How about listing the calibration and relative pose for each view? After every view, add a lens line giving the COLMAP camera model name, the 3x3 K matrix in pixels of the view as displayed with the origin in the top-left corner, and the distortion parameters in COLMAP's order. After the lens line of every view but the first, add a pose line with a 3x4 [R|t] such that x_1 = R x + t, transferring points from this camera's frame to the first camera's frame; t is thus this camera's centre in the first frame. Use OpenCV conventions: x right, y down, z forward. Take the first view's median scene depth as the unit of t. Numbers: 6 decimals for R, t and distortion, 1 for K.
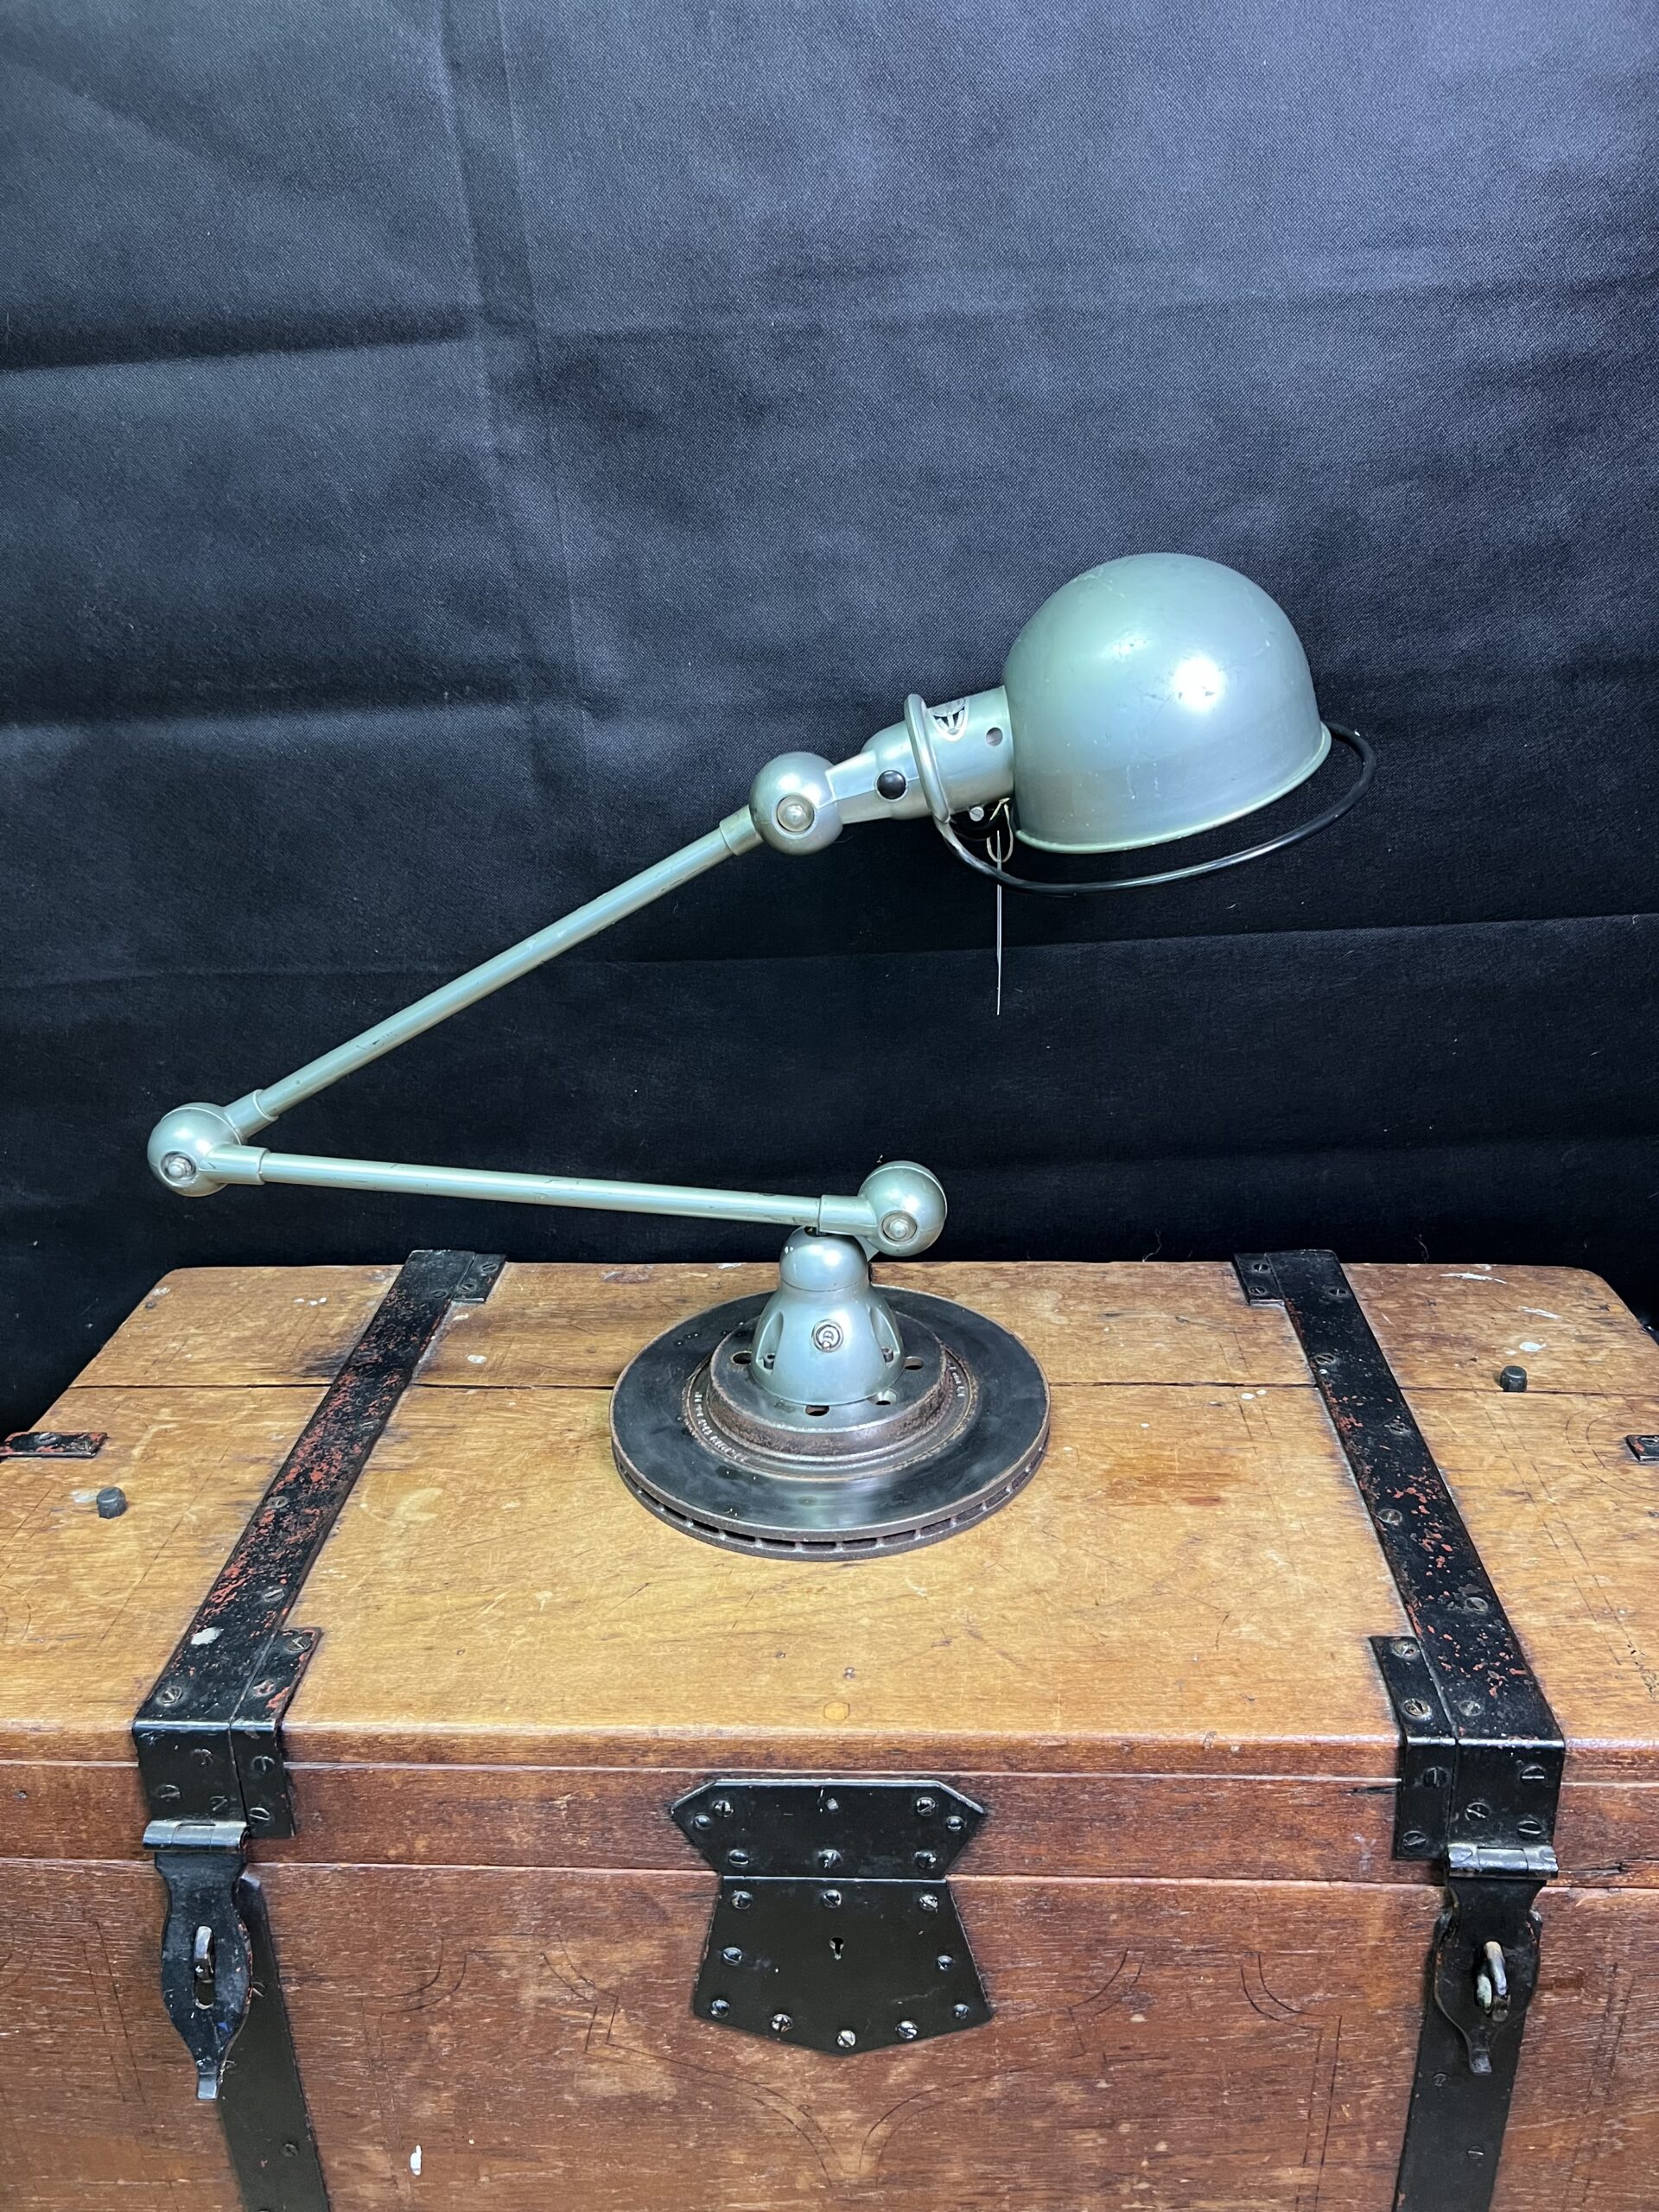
lens RADIAL K [[1677.7, 0, 836.4], [0, 1677.7, 1119.0], [0, 0, 1]] dist [0.037489, -0.094721]
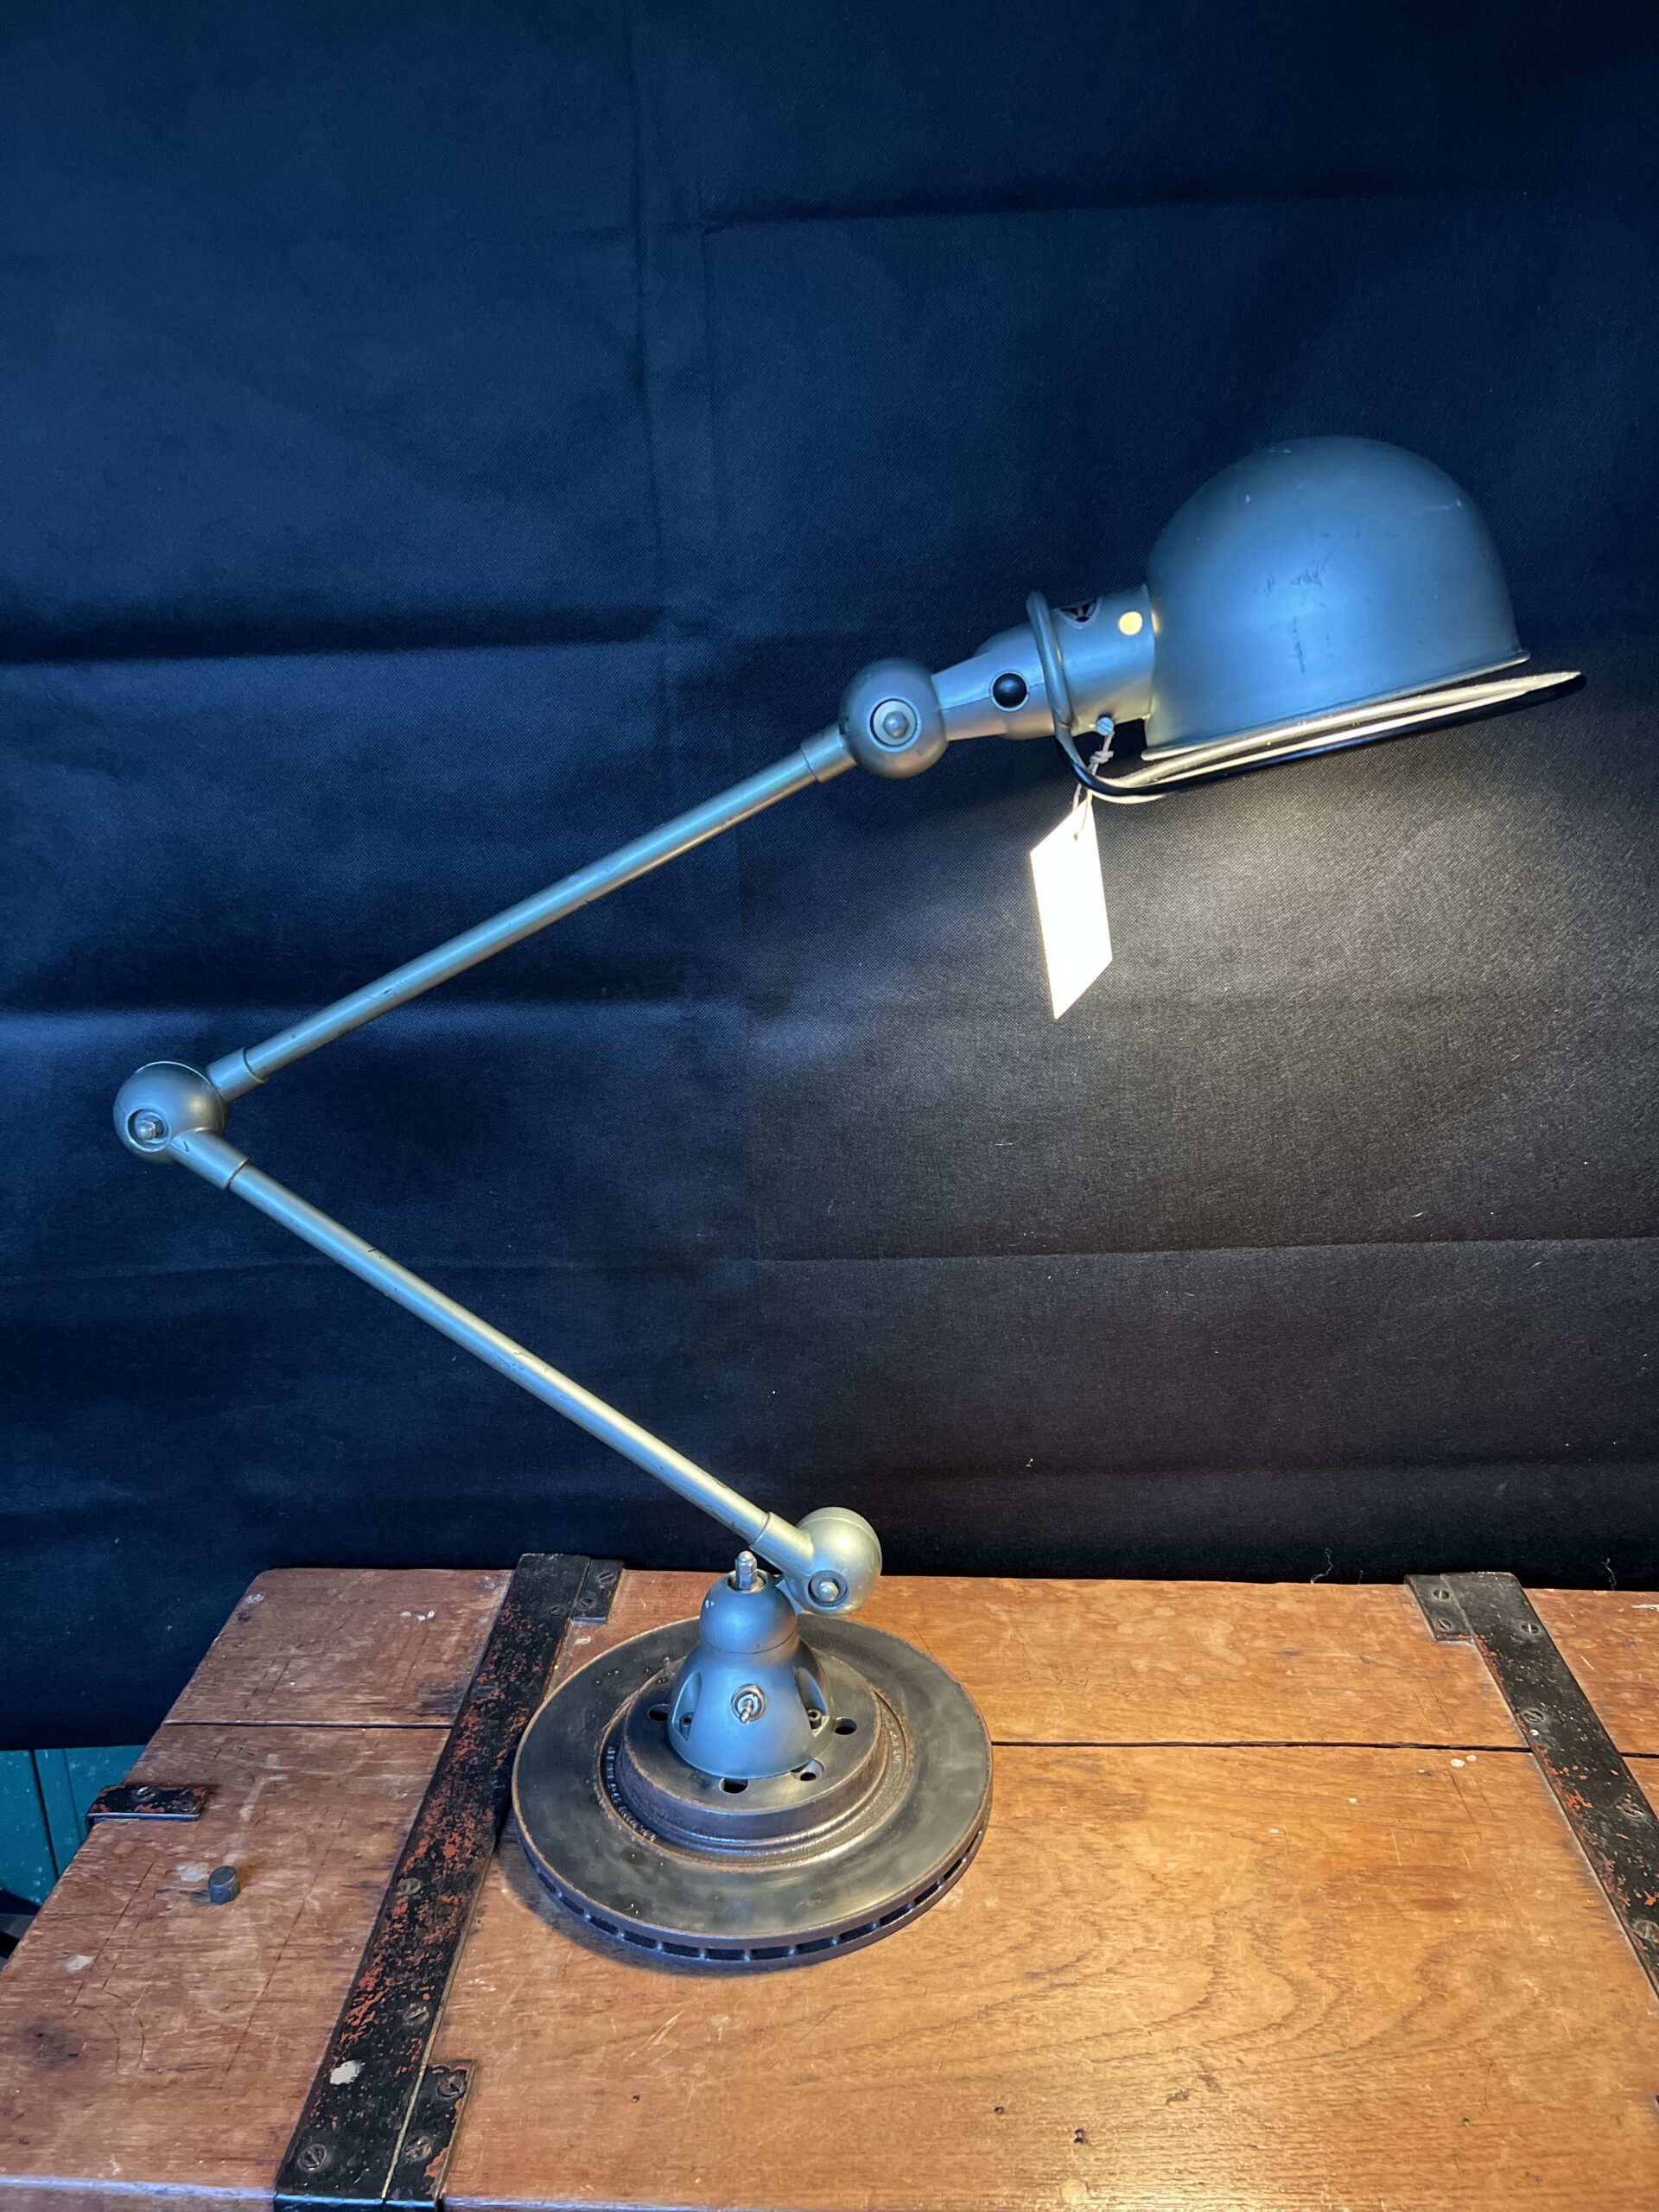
lens RADIAL K [[1685.1, 0, 829.5], [0, 1685.1, 1106.0], [0, 0, 1]] dist [-0.001997, 0.001525]
pose [[0.999817, 0.016052, 0.010426, -0.120929], [-0.015054, 0.995863, -0.089611, -0.111286], [-0.011822, 0.089438, 0.995922, 0.057197]]
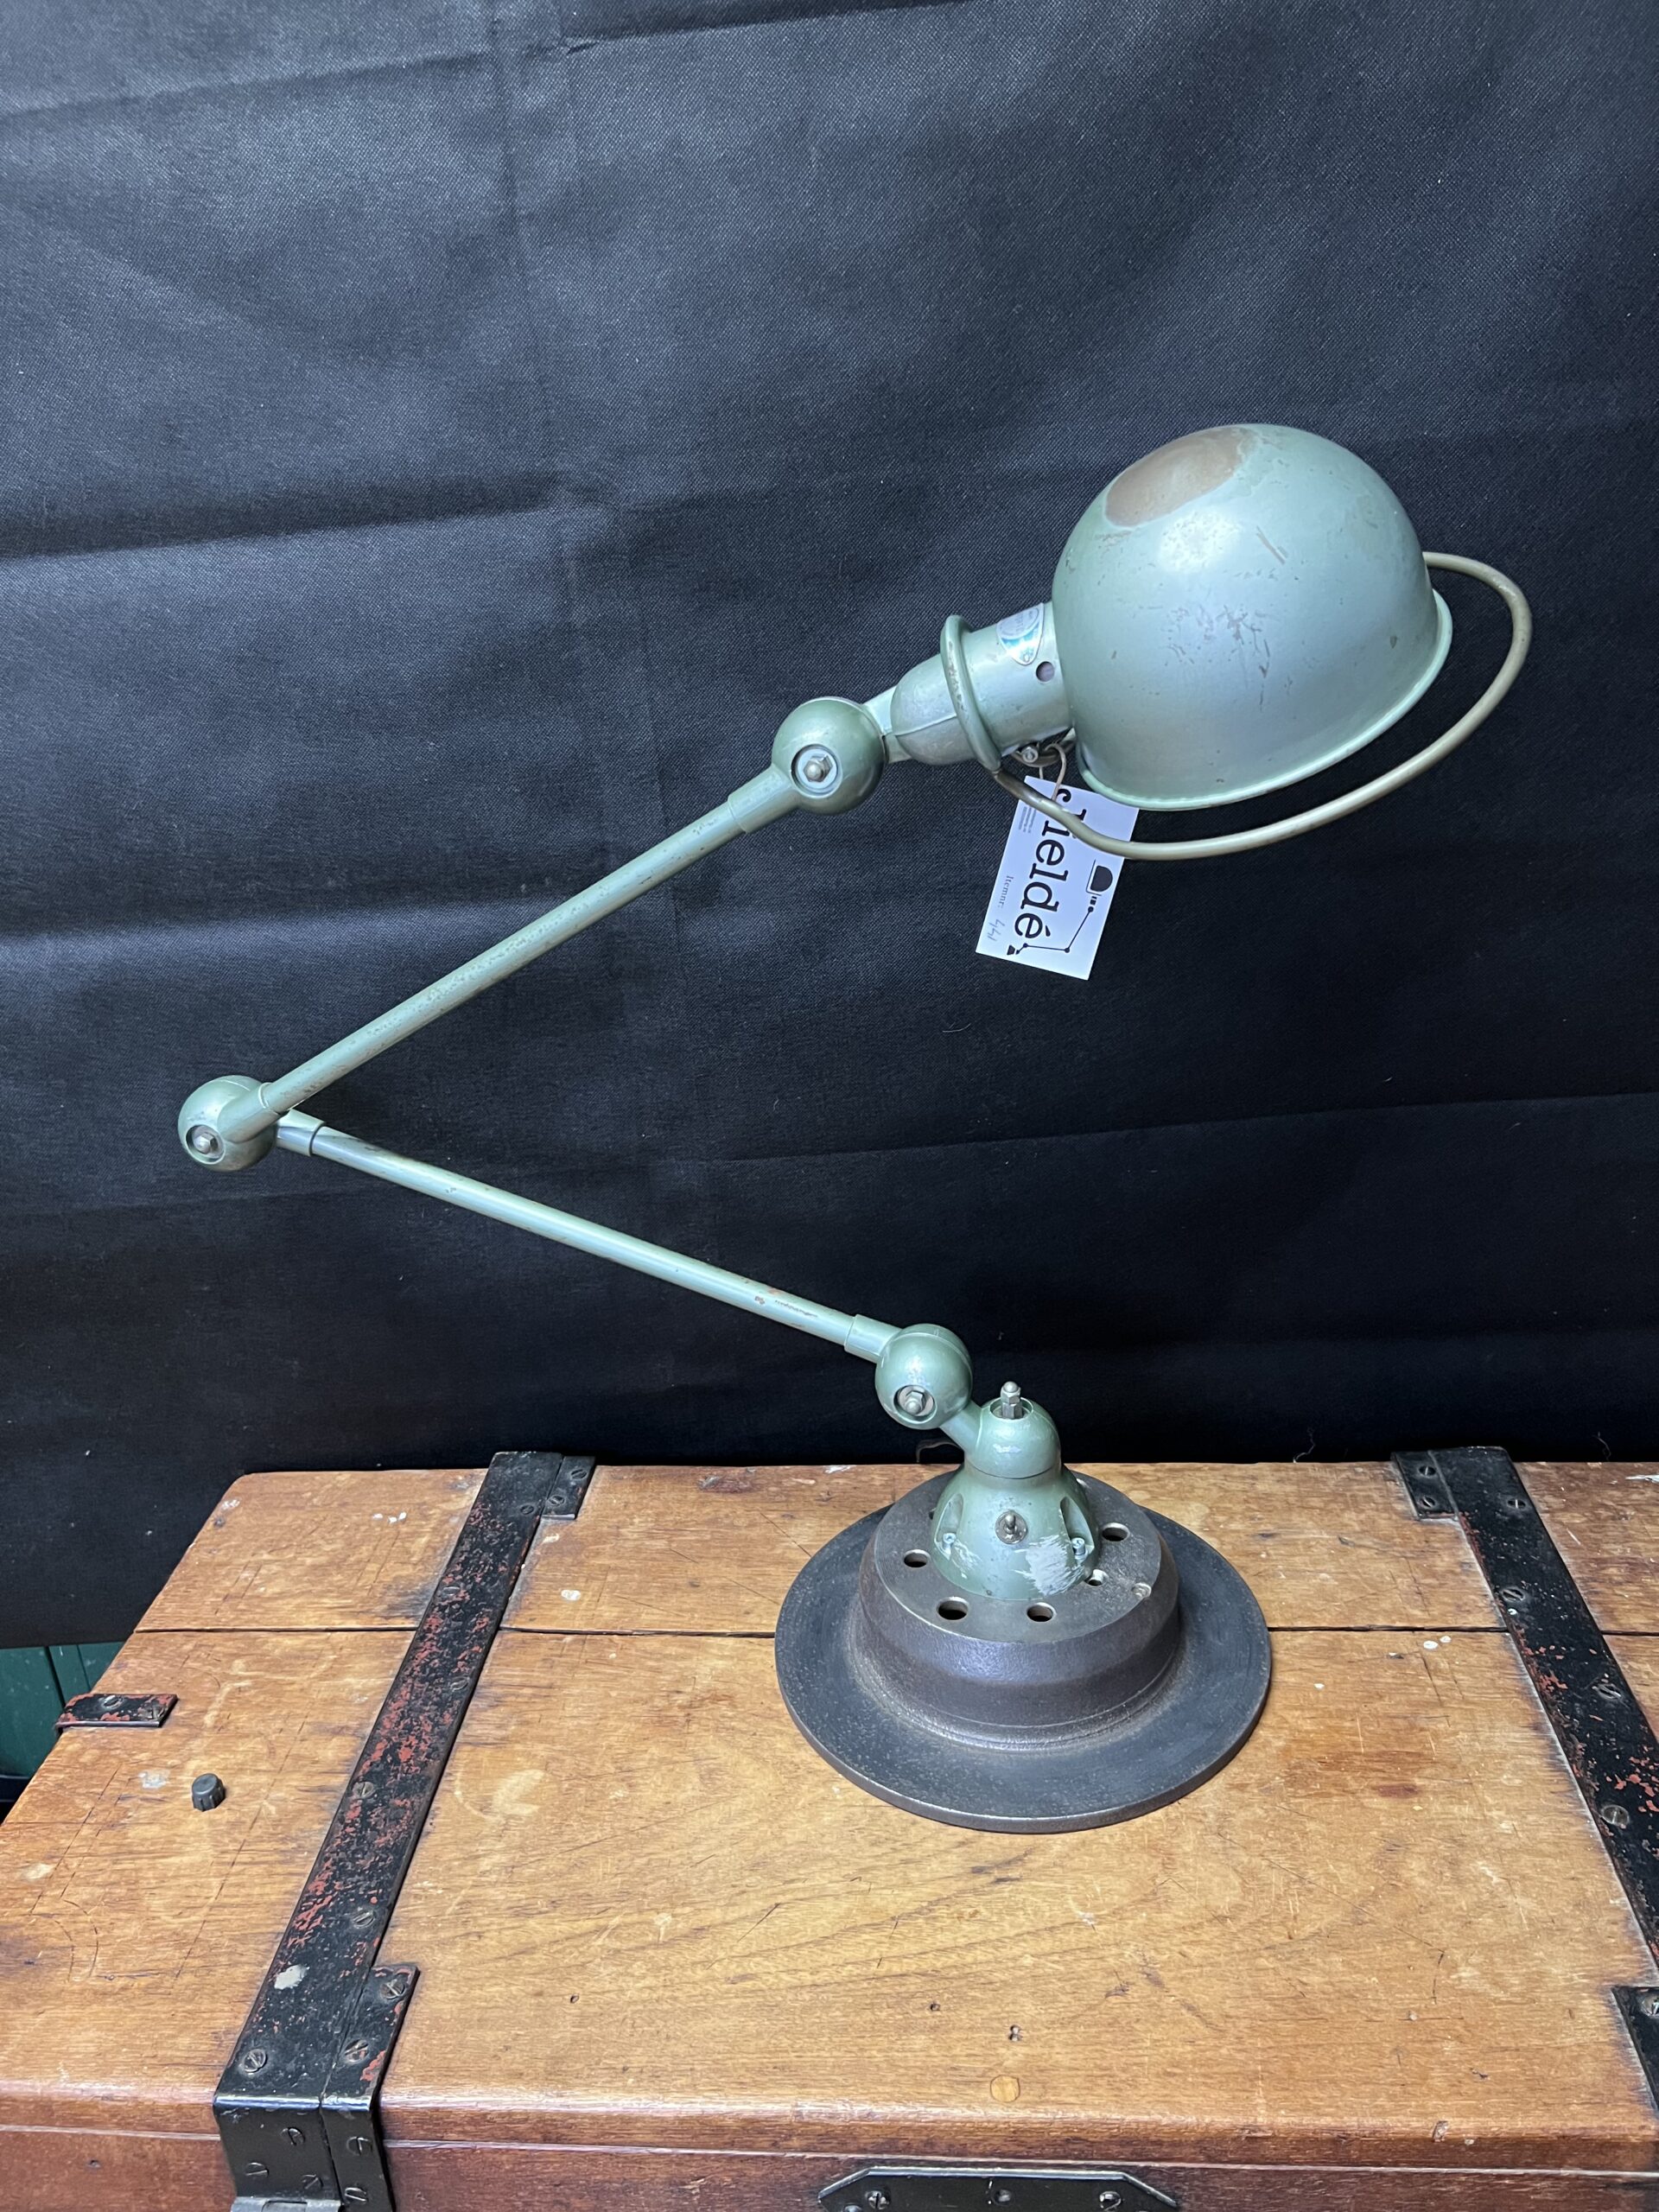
lens RADIAL K [[1685.1, 0, 829.5], [0, 1685.1, 1106.0], [0, 0, 1]] dist [-0.001997, 0.001525]
pose [[0.999290, -0.019950, -0.031974, -0.043683], [0.019618, 0.999751, -0.010657, -0.125829], [0.032178, 0.010022, 0.999432, 0.094375]]
